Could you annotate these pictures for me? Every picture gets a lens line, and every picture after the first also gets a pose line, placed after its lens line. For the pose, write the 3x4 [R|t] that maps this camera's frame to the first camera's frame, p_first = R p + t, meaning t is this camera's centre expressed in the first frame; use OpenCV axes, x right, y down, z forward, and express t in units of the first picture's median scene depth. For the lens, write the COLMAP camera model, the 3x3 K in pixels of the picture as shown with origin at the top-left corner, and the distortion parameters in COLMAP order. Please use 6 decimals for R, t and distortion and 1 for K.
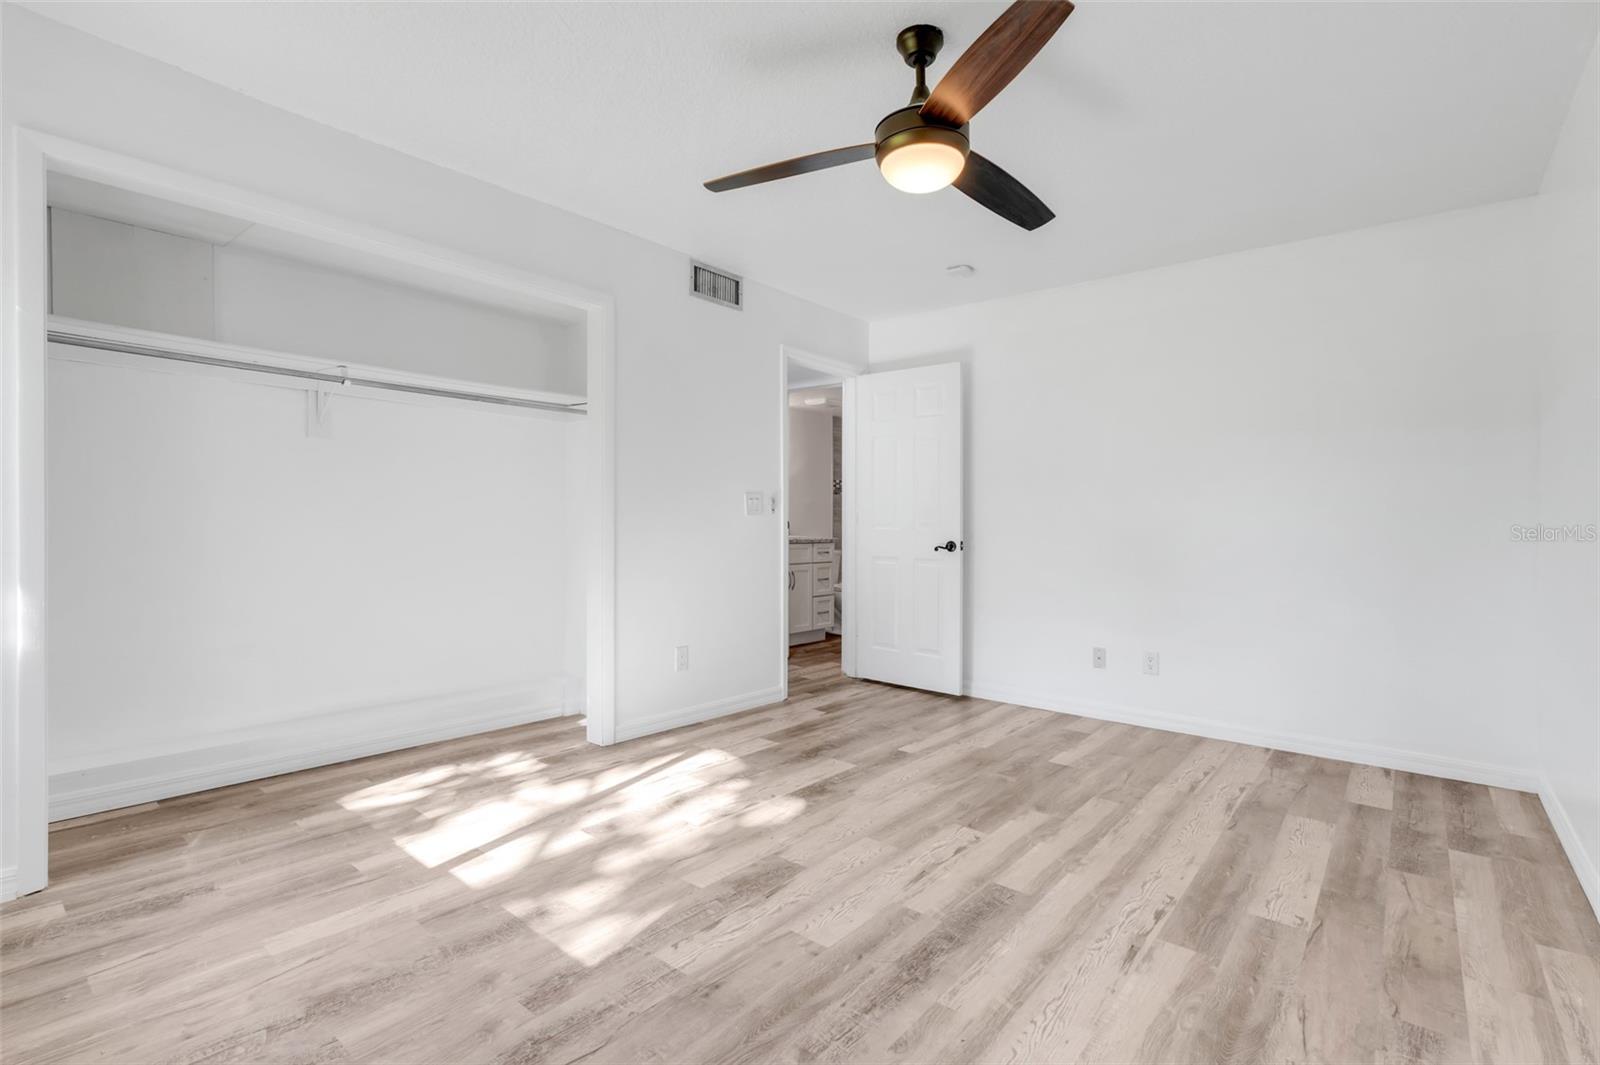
lens RADIAL K [[712.5, 0, 797.8], [0, 712.5, 532.2], [0, 0, 1]] dist [-0.020213, 0.003409]
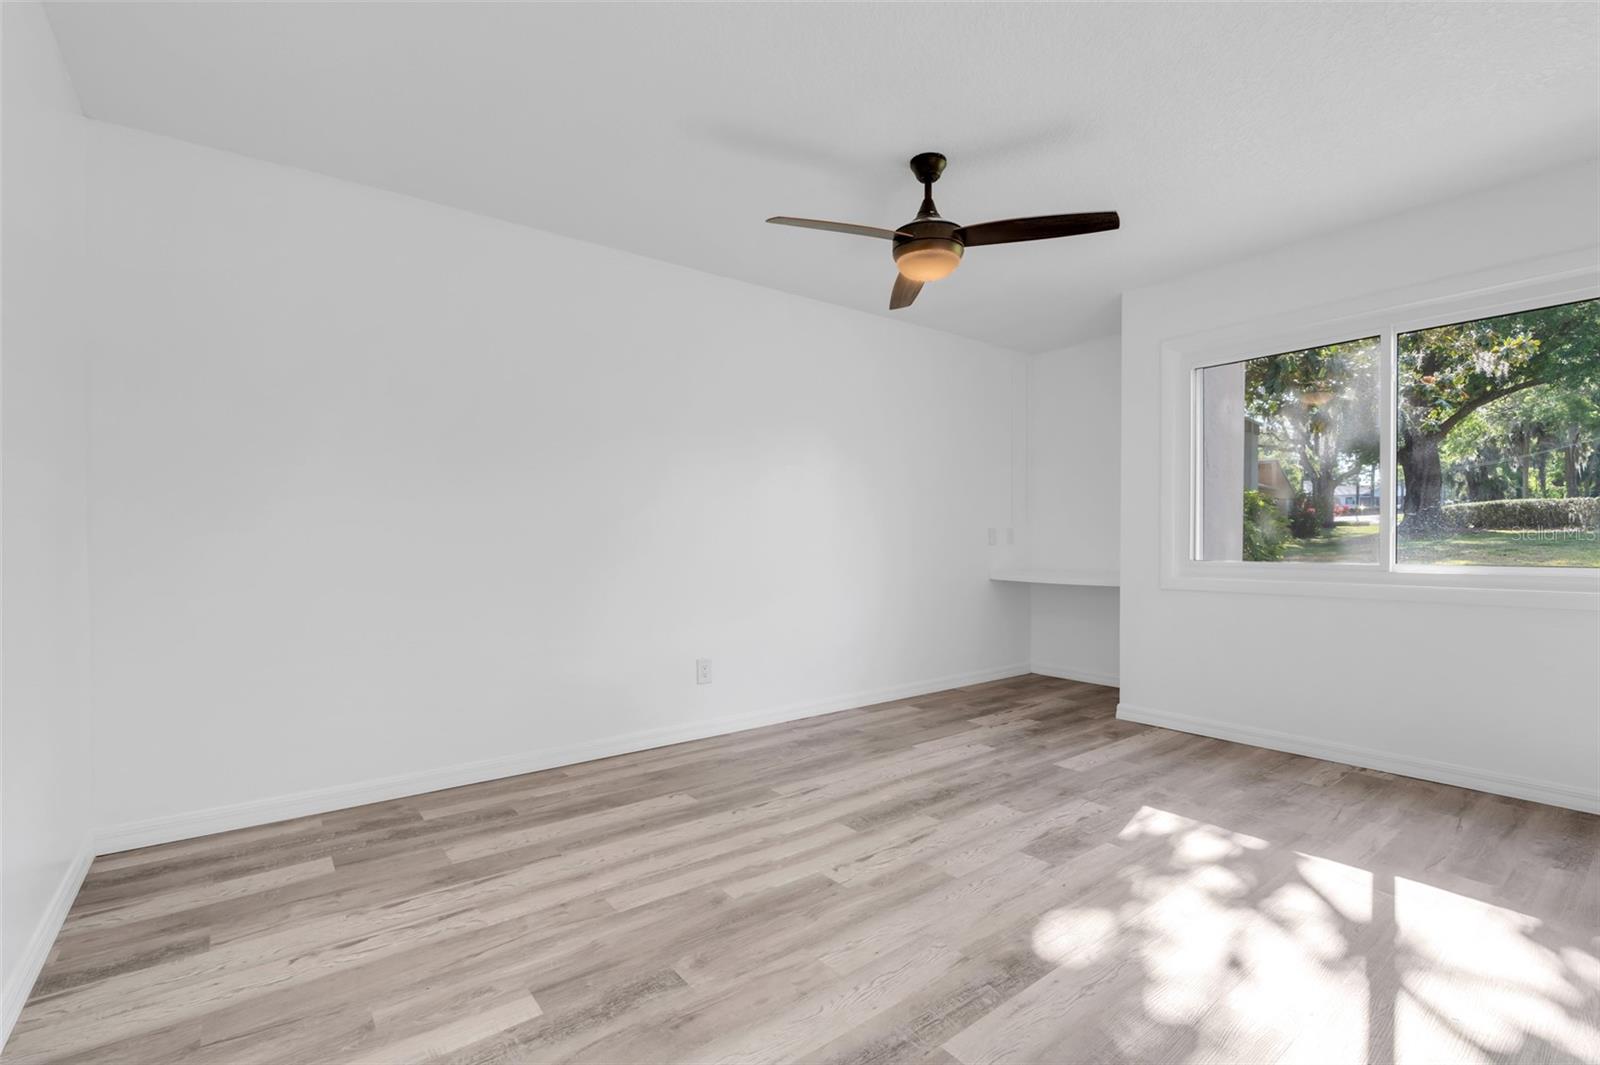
lens RADIAL K [[712.5, 0, 801.0], [0, 712.5, 531.8], [0, 0, 1]] dist [-0.020213, 0.003409]
pose [[-0.976466, -0.010923, 0.215393, 0.107666], [-0.008945, 0.999908, 0.010157, -0.027159], [-0.215484, 0.007991, -0.976475, 2.062801]]
